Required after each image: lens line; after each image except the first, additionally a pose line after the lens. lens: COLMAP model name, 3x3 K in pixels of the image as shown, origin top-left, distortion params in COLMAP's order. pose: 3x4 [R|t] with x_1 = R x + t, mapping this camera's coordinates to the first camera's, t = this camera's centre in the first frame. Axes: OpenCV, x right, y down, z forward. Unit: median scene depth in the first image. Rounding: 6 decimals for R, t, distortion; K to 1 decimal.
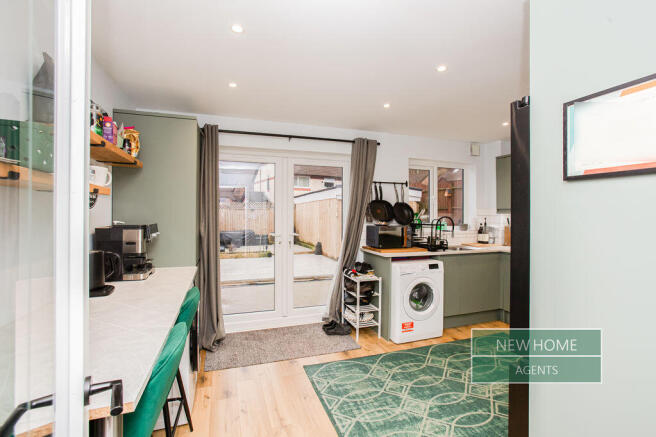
lens RADIAL K [[297.6, 0, 324.6], [0, 297.6, 214.3], [0, 0, 1]] dist [-0.000242, -0.000027]
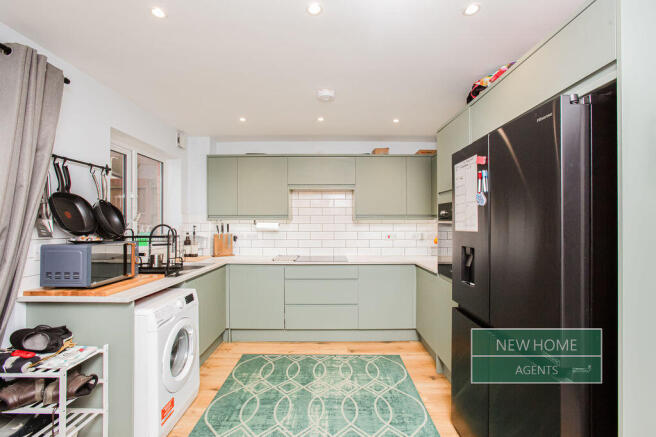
lens RADIAL K [[303.3, 0, 325.7], [0, 303.3, 221.8], [0, 0, 1]] dist [-0.001218, 0.000127]
pose [[0.333465, 0.000196, 0.942762, -0.154769], [-0.001364, 0.999999, 0.000274, 0.000597], [-0.942761, -0.001377, 0.333465, 0.415530]]
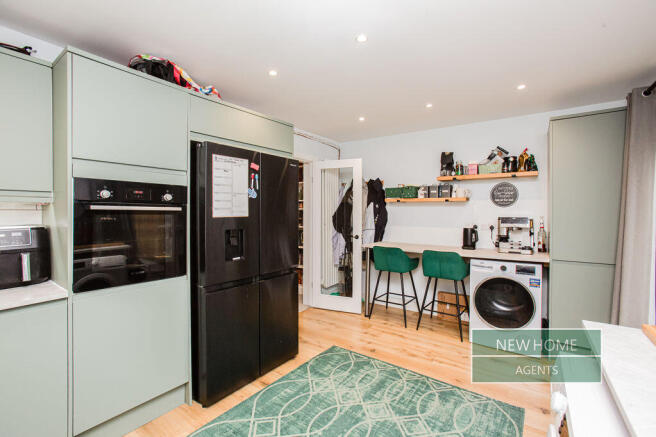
lens RADIAL K [[297.6, 0, 324.6], [0, 297.6, 214.3], [0, 0, 1]] dist [-0.000242, -0.000027]
pose [[-0.821500, -0.002398, -0.570203, 0.541100], [-0.002180, 0.999997, -0.001064, 0.010667], [0.570204, 0.000369, -0.821503, 0.923000]]
